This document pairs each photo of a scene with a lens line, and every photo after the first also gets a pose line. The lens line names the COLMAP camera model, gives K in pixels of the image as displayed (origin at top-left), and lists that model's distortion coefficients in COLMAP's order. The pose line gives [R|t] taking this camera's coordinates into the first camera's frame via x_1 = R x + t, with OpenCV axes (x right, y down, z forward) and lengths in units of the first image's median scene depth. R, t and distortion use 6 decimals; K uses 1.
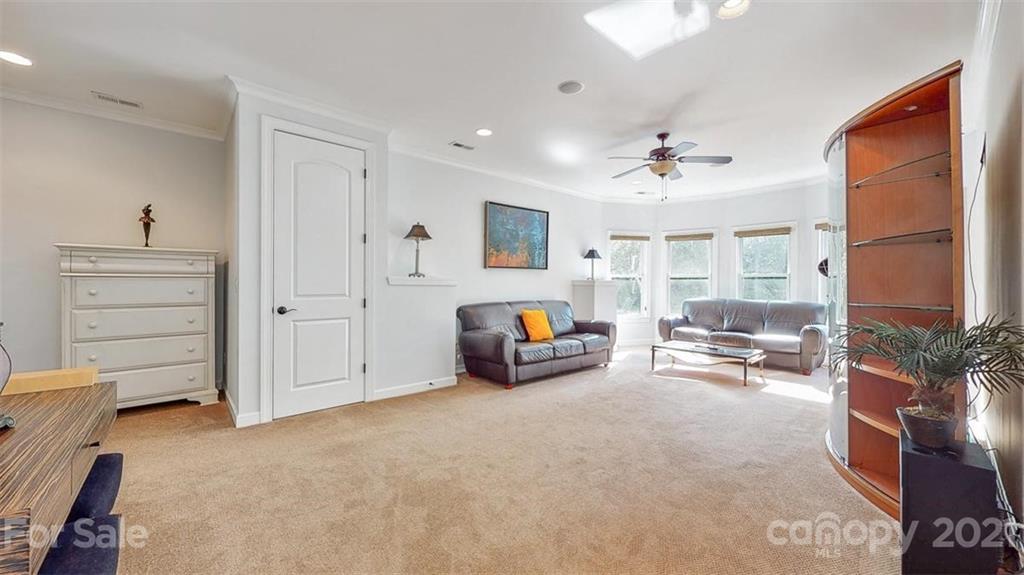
lens RADIAL K [[378.3, 0, 511.2], [0, 378.3, 285.0], [0, 0, 1]] dist [0.001002, 0.000020]
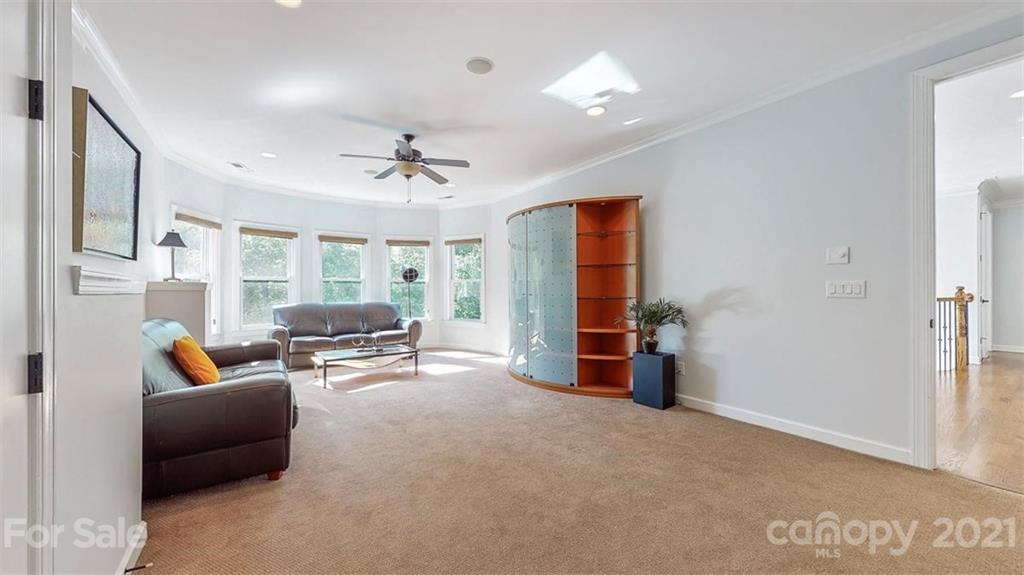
lens RADIAL K [[378.3, 0, 510.9], [0, 378.3, 286.4], [0, 0, 1]] dist [0.001002, 0.000020]
pose [[0.127482, 0.002029, 0.991839, -0.347924], [0.002231, 0.999995, -0.002333, -0.003025], [-0.991838, 0.002510, 0.127477, 0.399684]]
